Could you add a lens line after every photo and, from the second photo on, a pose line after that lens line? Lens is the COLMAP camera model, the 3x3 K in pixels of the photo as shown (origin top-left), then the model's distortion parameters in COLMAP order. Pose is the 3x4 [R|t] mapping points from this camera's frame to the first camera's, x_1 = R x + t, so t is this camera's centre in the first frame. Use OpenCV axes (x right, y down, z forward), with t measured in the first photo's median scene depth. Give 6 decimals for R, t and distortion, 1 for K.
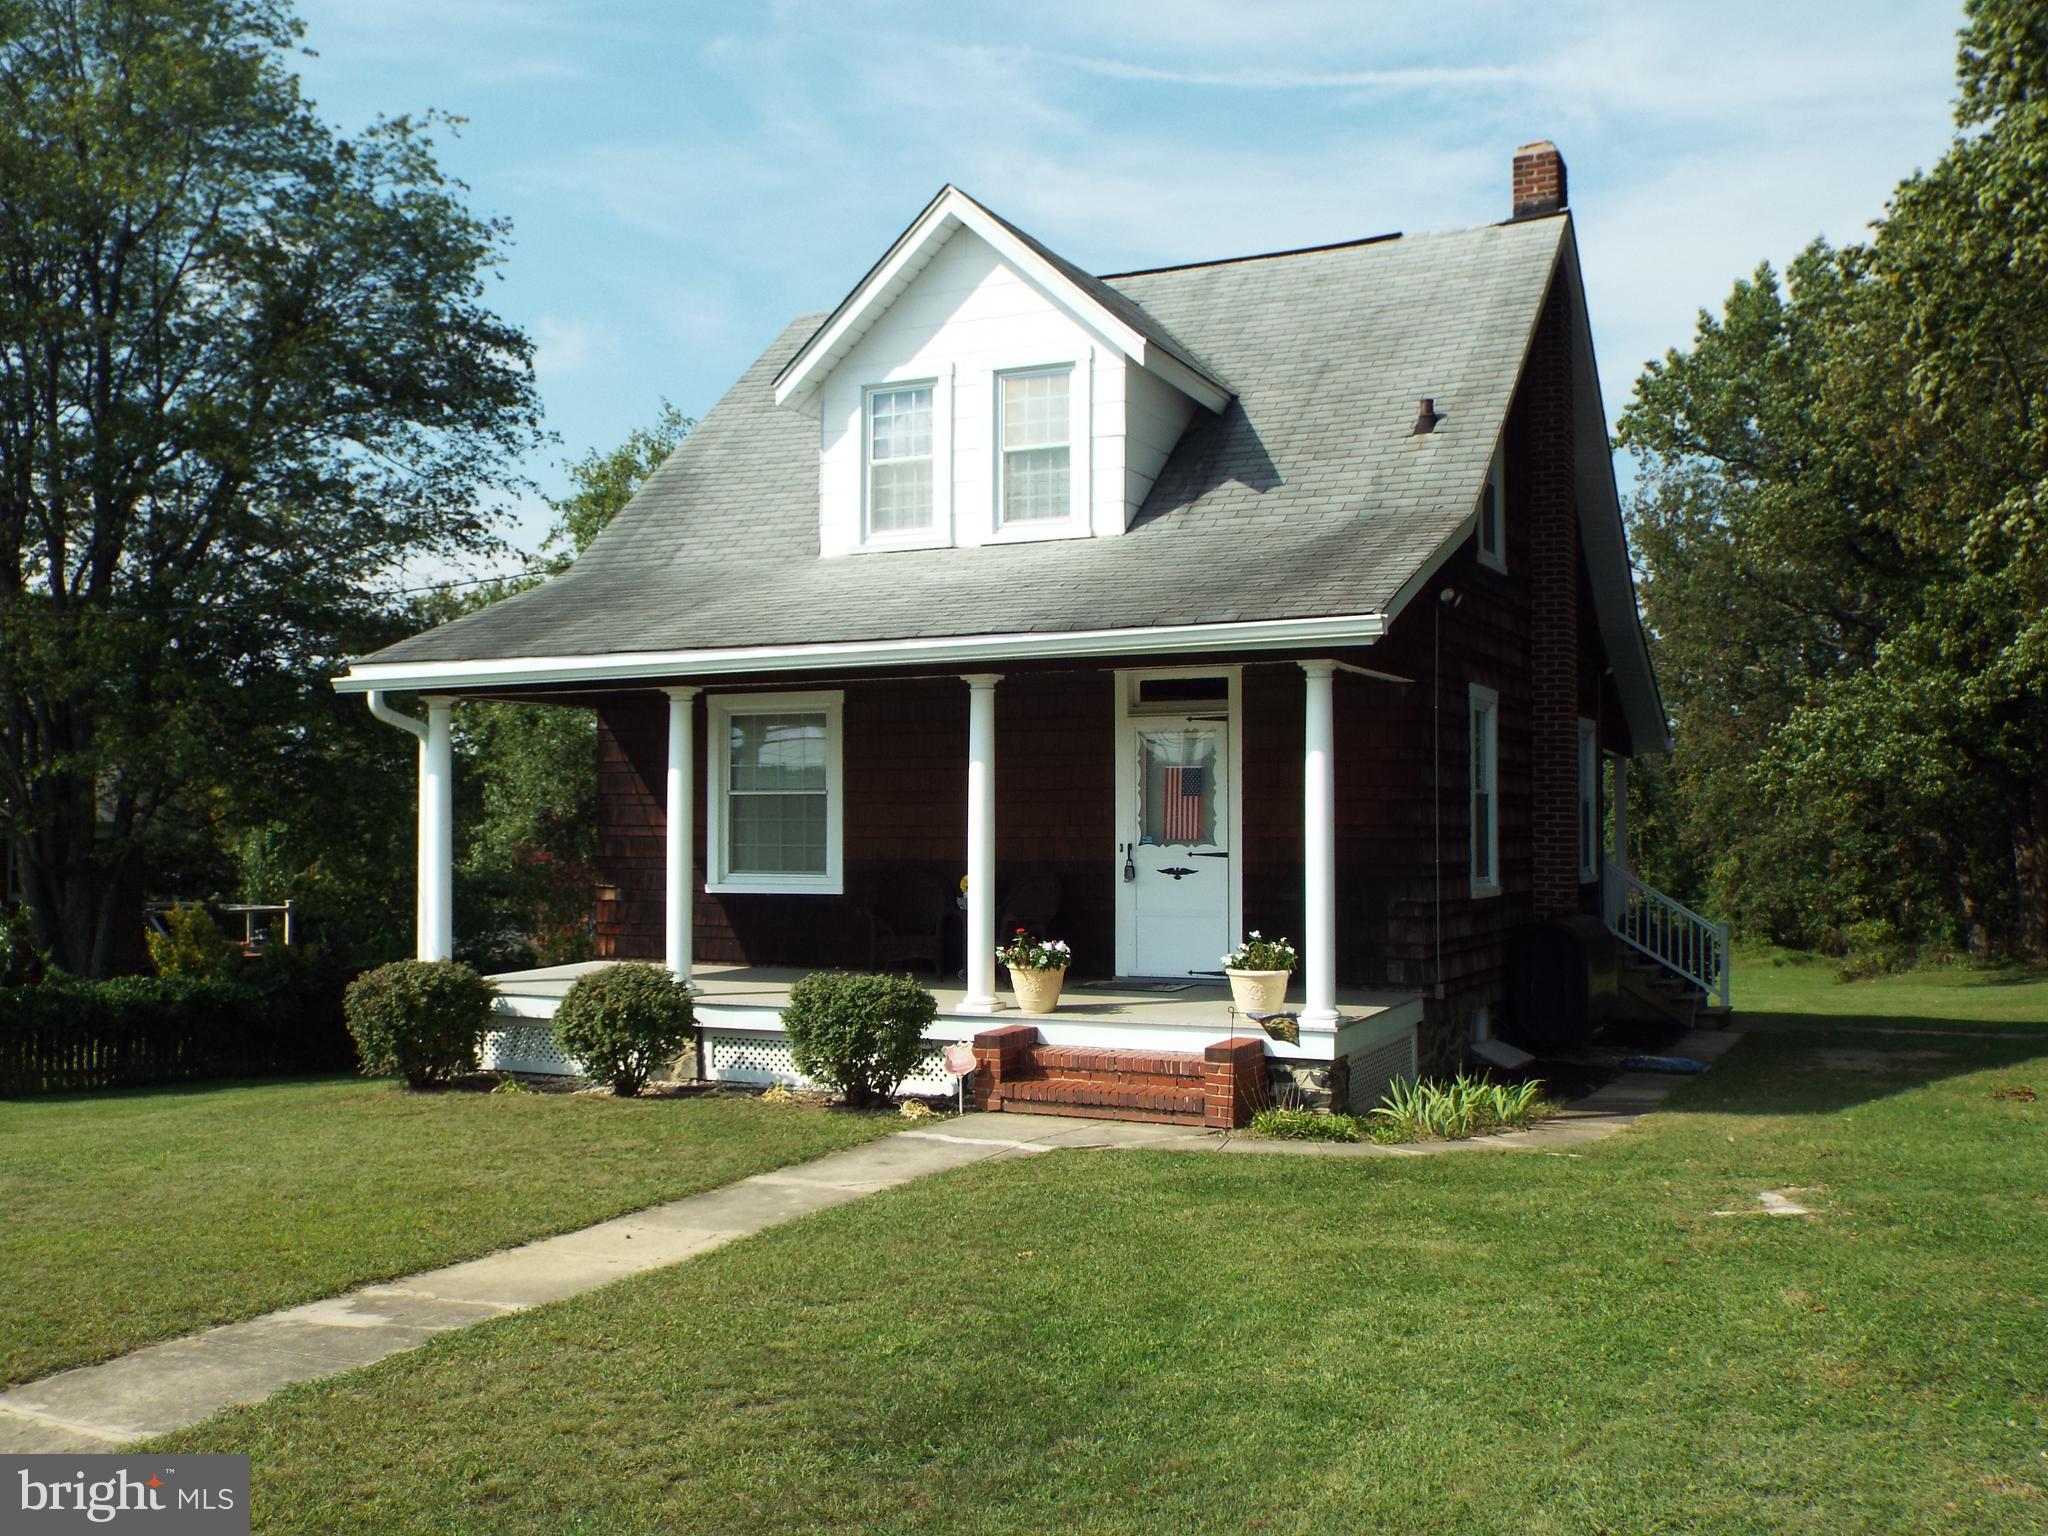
lens RADIAL K [[1970.8, 0, 1017.6], [0, 1970.8, 763.3], [0, 0, 1]] dist [0.004695, -0.000419]
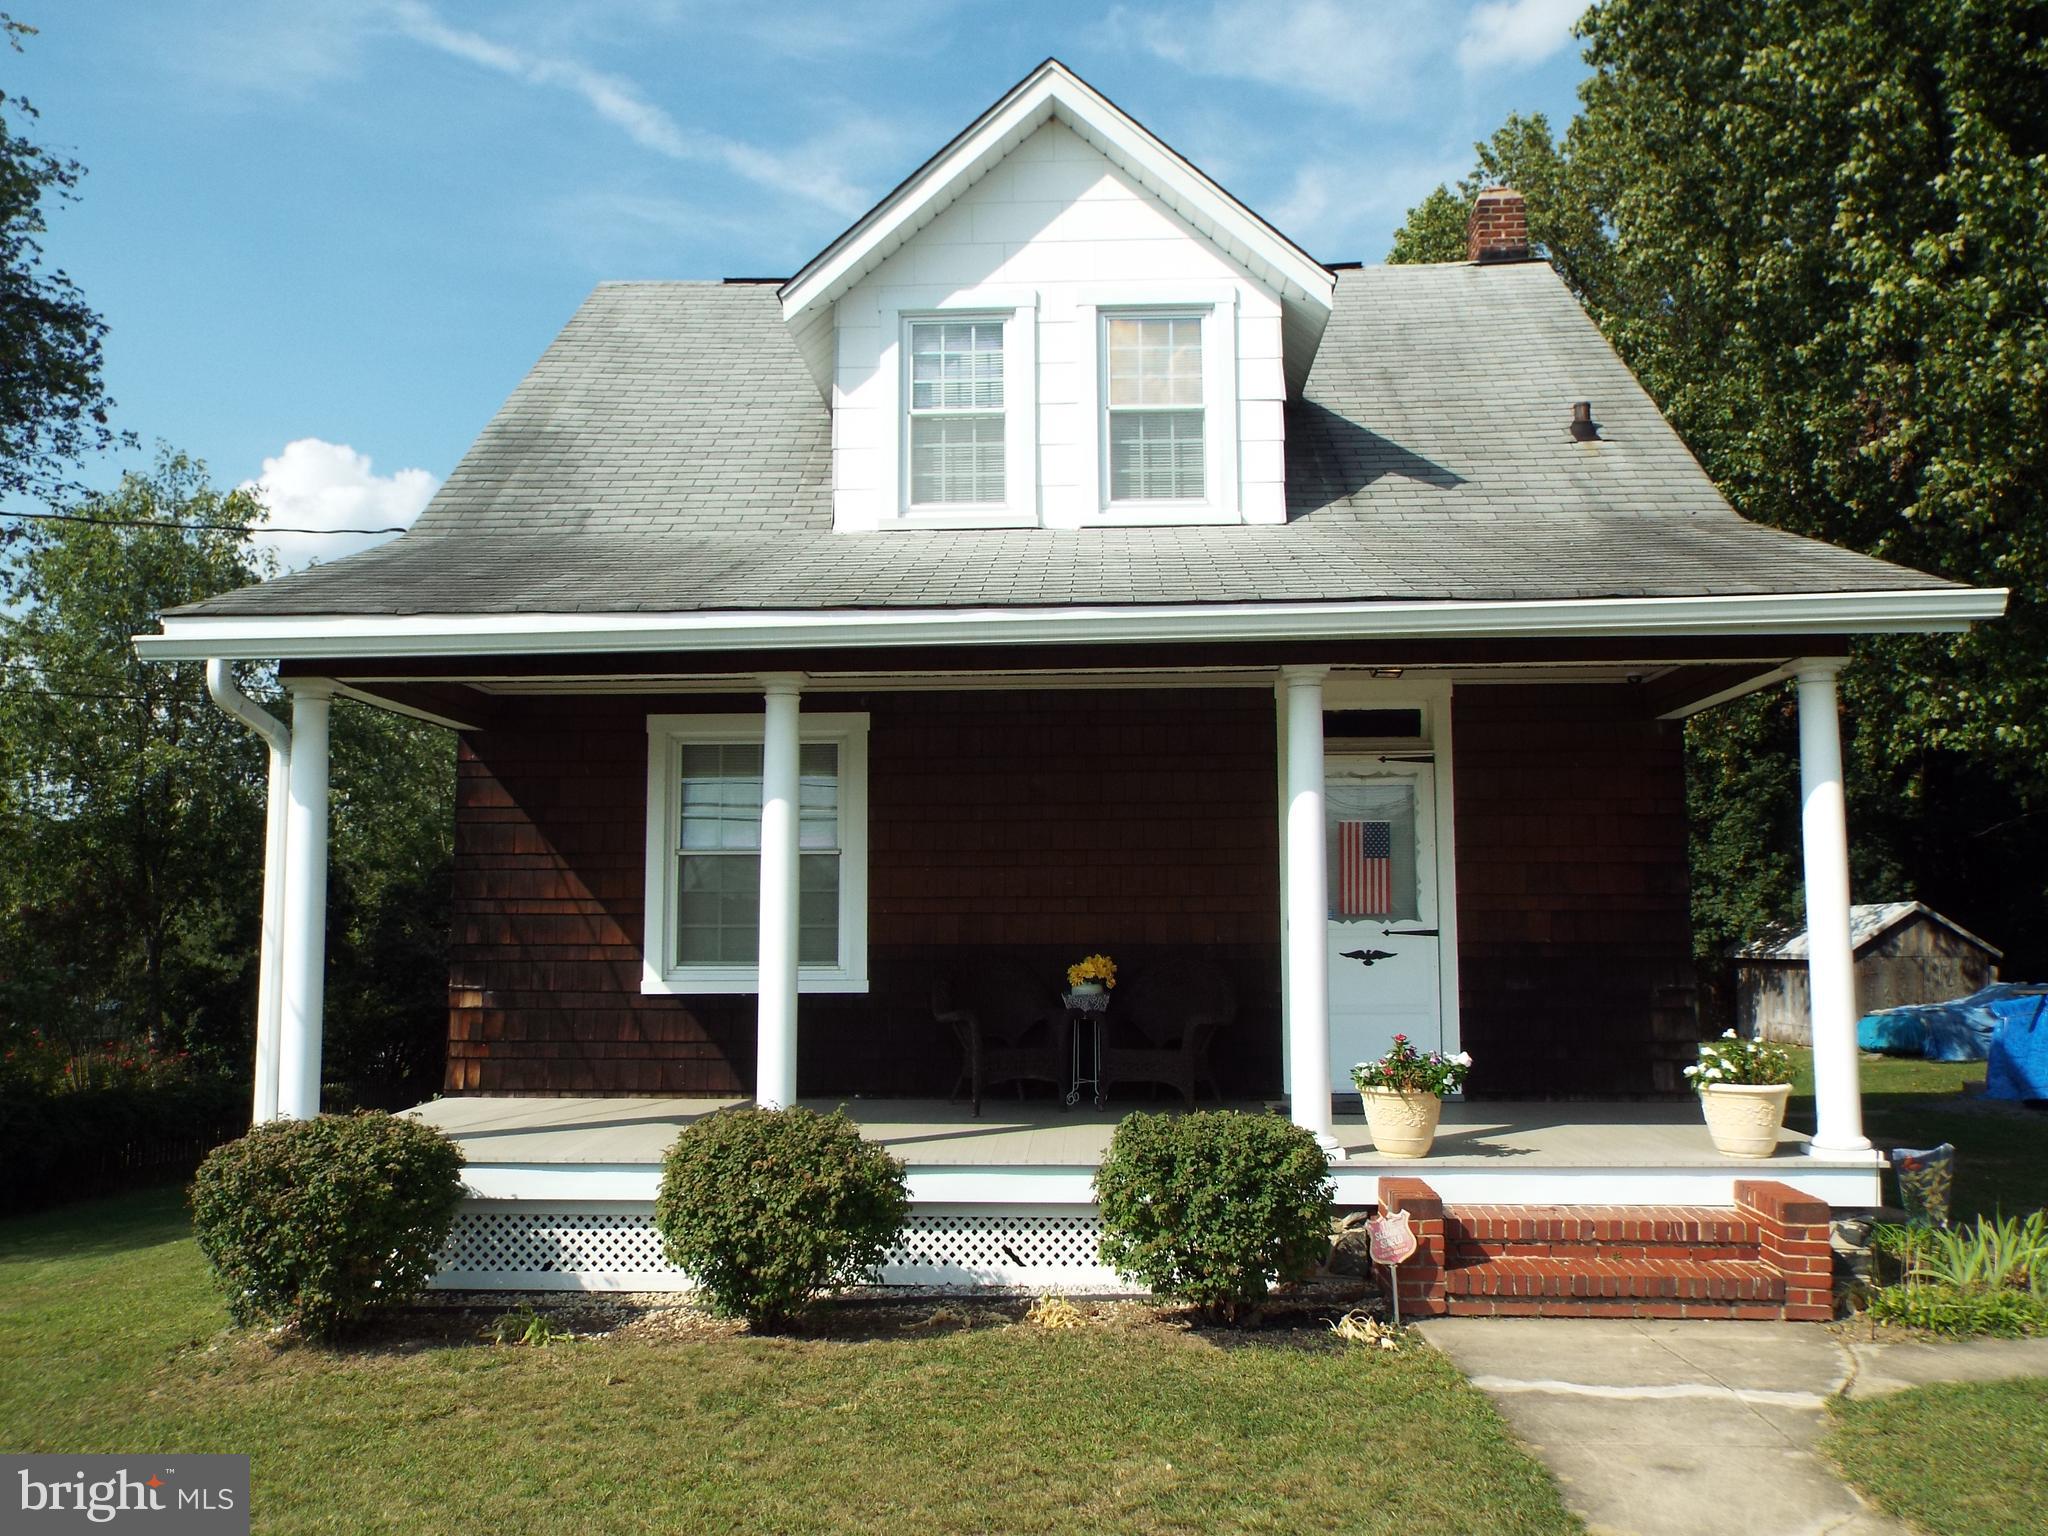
lens RADIAL K [[1653.1, 0, 1023.7], [0, 1653.1, 774.4], [0, 0, 1]] dist [0.010076, -0.008085]
pose [[0.918971, 0.036609, 0.392622, -0.291339], [-0.009739, 0.997484, -0.070215, 0.029939], [-0.394205, 0.060702, 0.917016, 0.436437]]
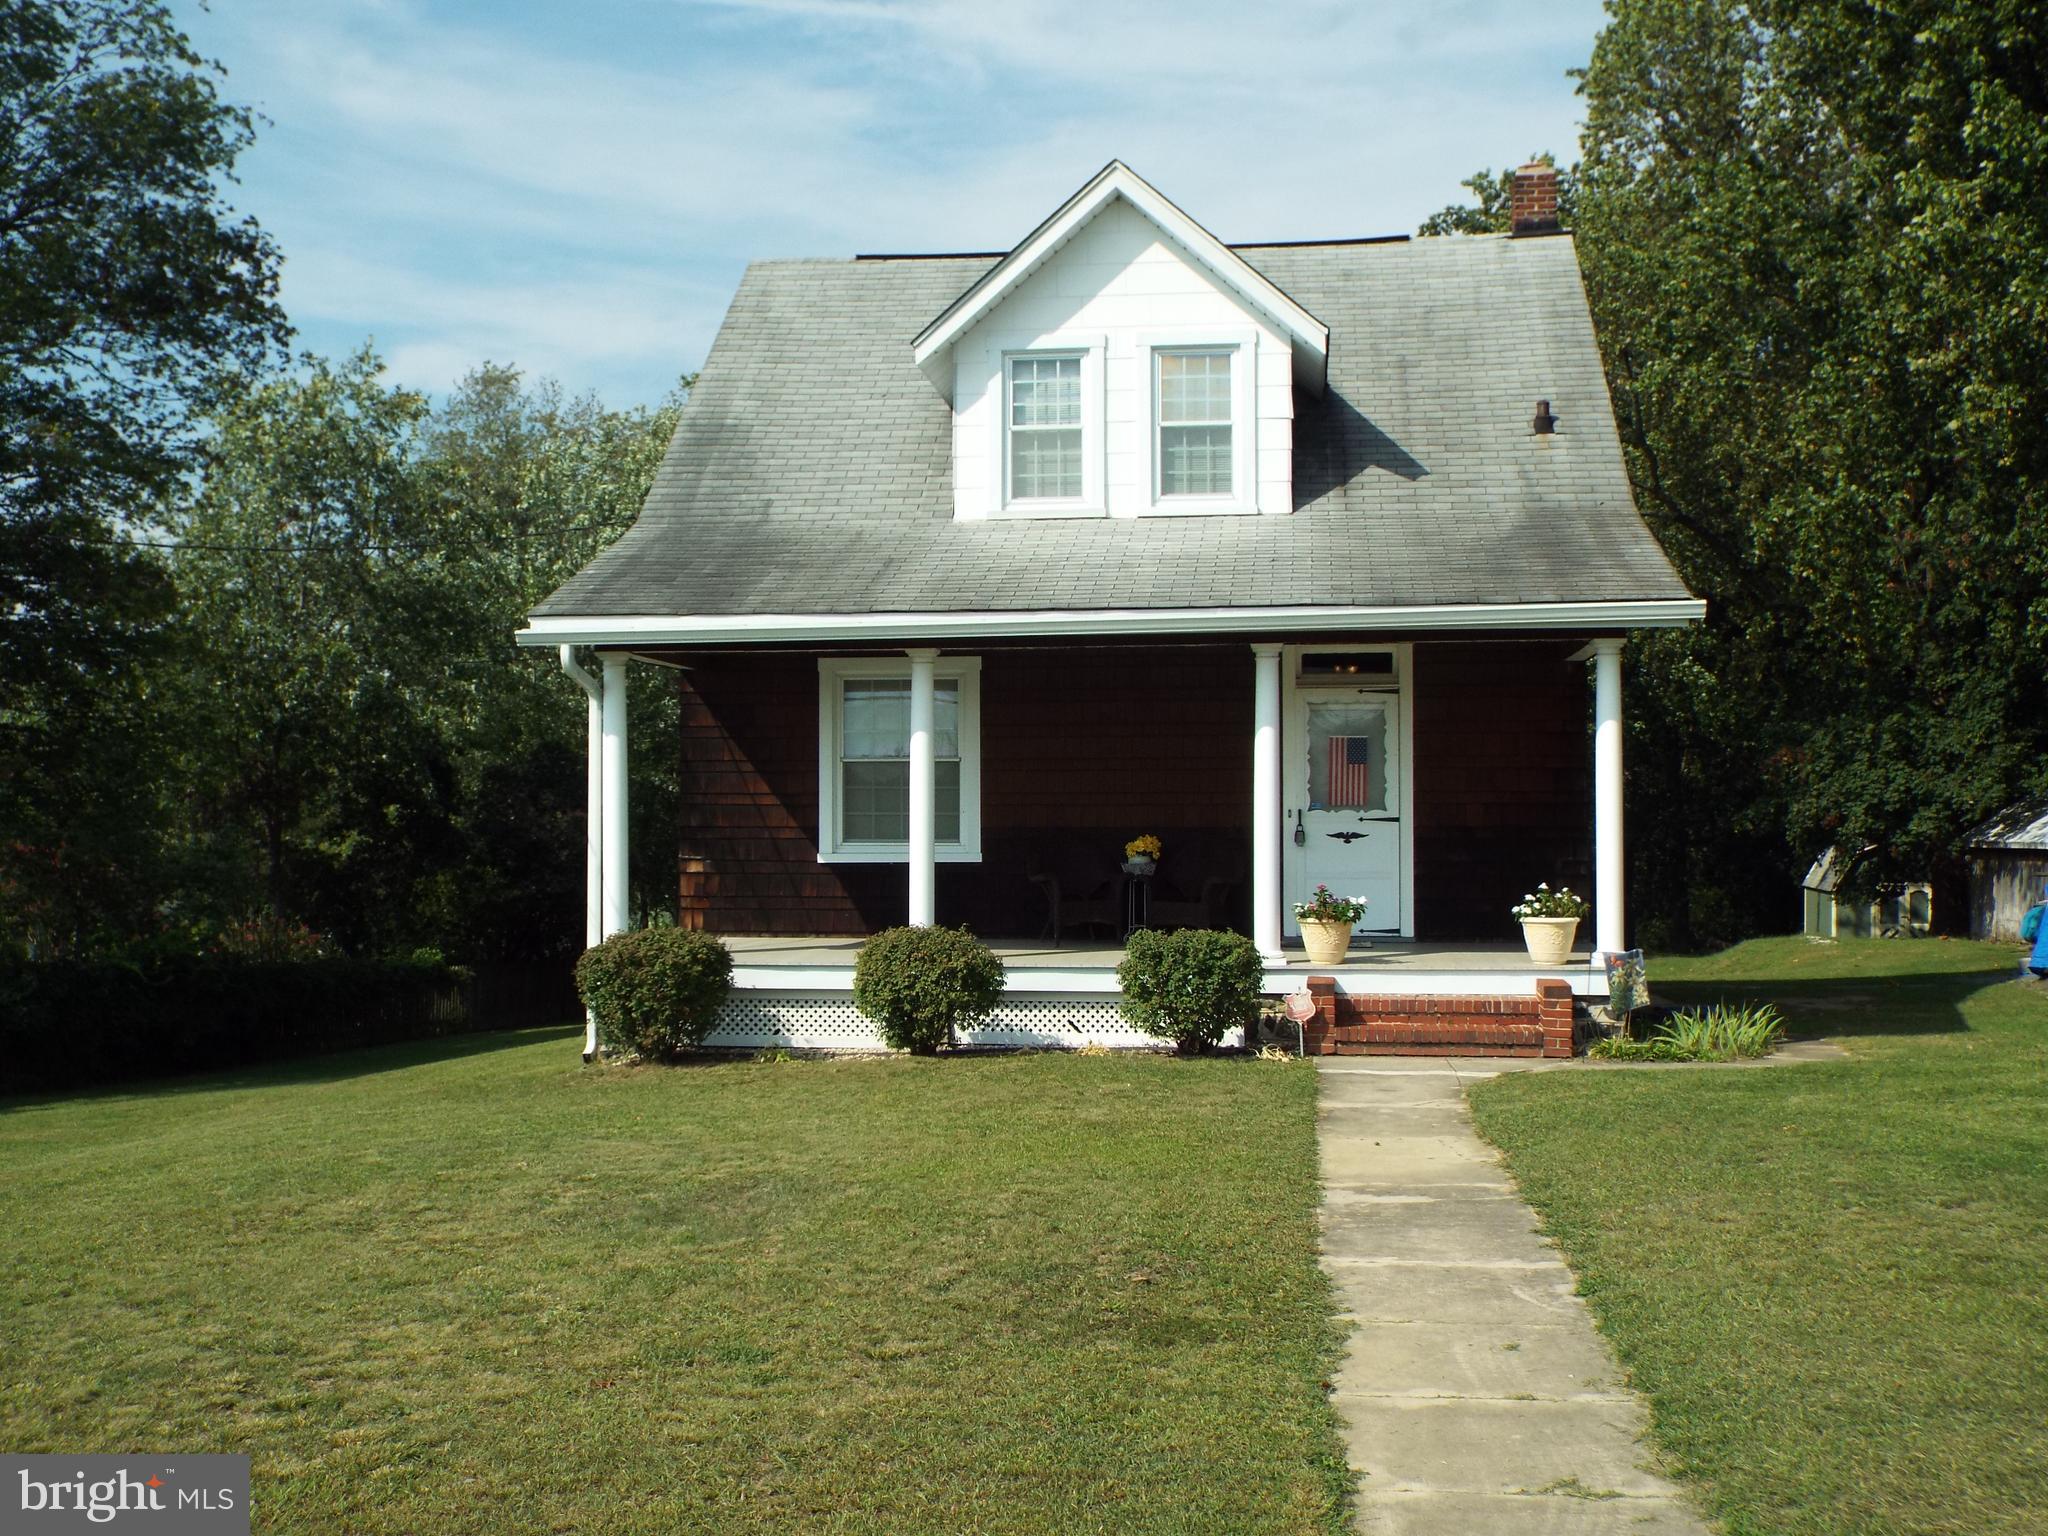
lens RADIAL K [[2199.5, 0, 1024.0], [0, 2199.5, 768.0], [0, 0, 1]] dist [-0.006816, -0.016011]
pose [[0.947319, 0.007653, 0.320201, -0.444422], [-0.009466, 0.999947, 0.004106, 0.014971], [-0.320153, -0.006921, 0.947341, -0.057719]]
